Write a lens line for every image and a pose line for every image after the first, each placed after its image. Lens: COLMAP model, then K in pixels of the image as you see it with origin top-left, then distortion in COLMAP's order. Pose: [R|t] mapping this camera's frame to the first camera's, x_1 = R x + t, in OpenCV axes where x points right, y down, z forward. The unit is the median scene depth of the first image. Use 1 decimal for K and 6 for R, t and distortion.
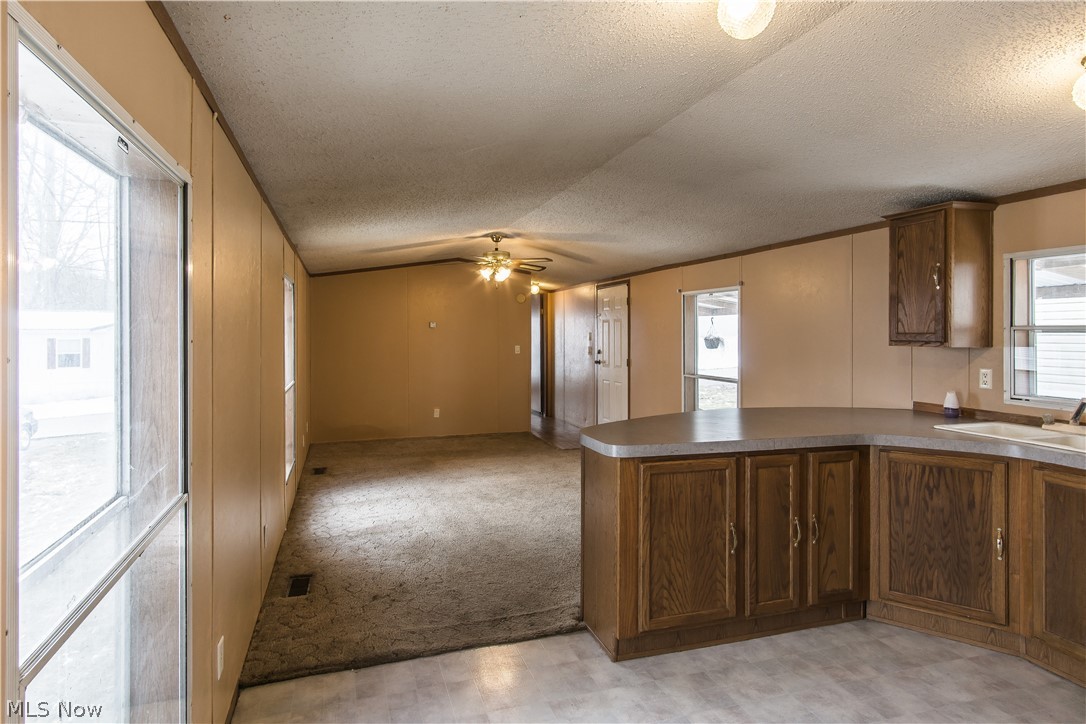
lens RADIAL K [[606.7, 0, 528.3], [0, 606.7, 330.1], [0, 0, 1]] dist [0.001762, 0.004092]
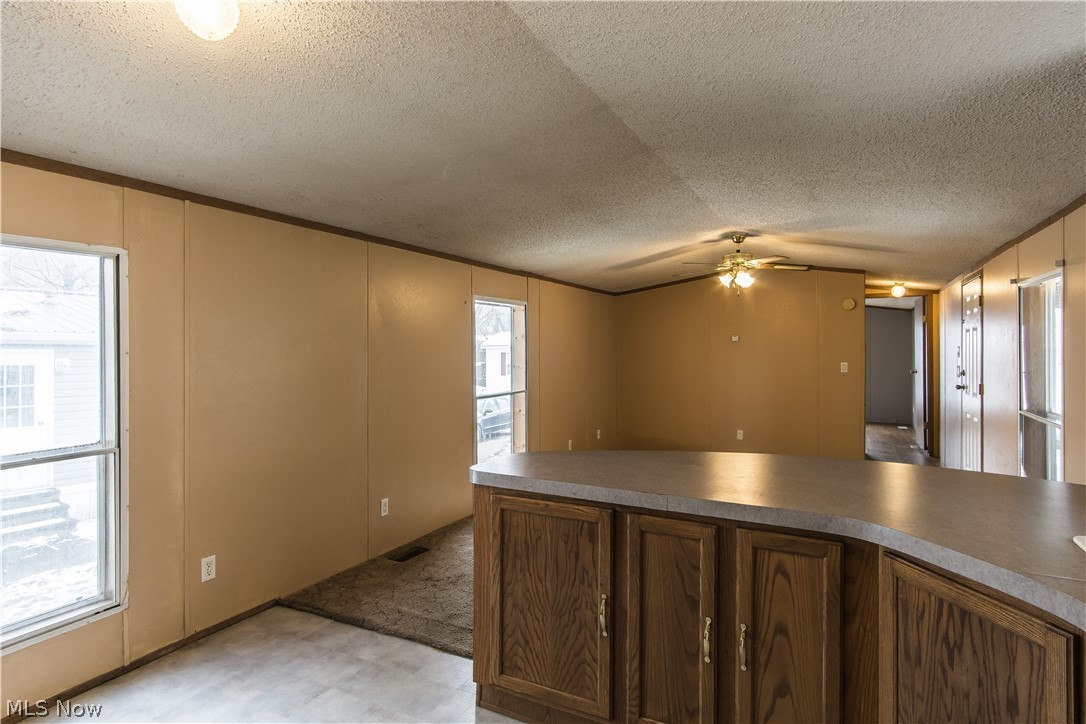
lens RADIAL K [[606.7, 0, 529.7], [0, 606.7, 347.5], [0, 0, 1]] dist [0.001762, 0.004092]
pose [[0.695440, -0.003200, -0.718577, 0.781467], [0.005945, 0.999981, 0.001300, 0.004563], [0.718559, -0.005176, 0.695446, 0.384286]]
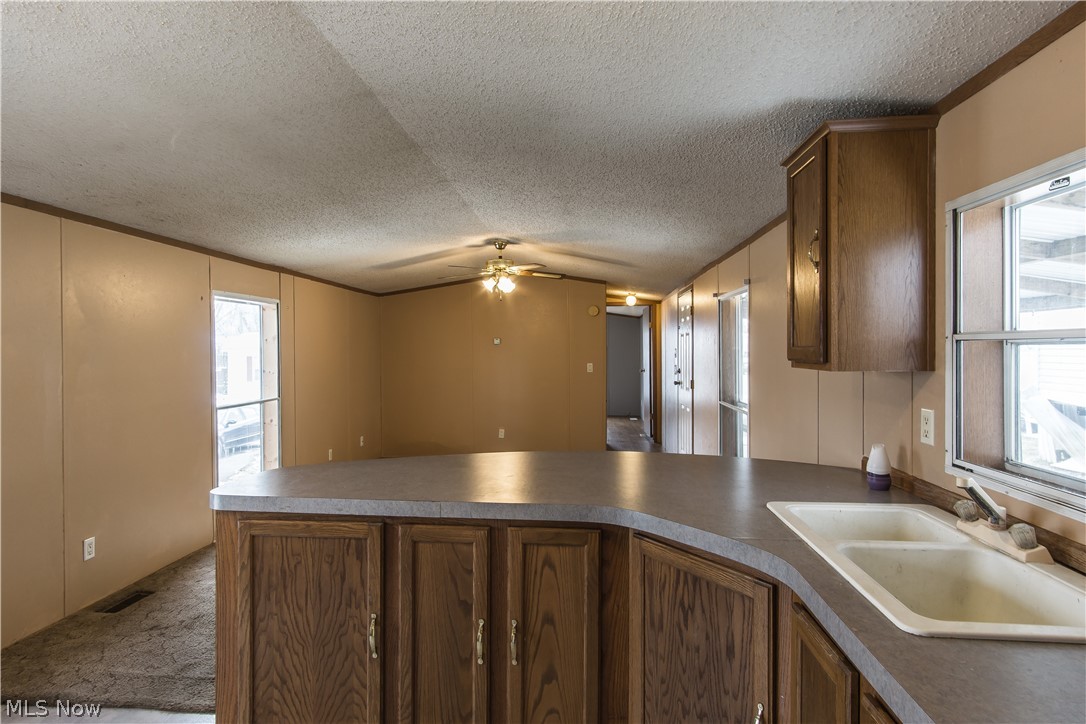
lens RADIAL K [[606.7, 0, 540.3], [0, 606.7, 355.4], [0, 0, 1]] dist [0.001762, 0.004092]
pose [[0.921727, -0.001526, -0.387835, 0.757627], [0.007065, 0.999892, 0.012857, 0.004177], [0.387774, -0.014590, 0.921639, 0.400646]]
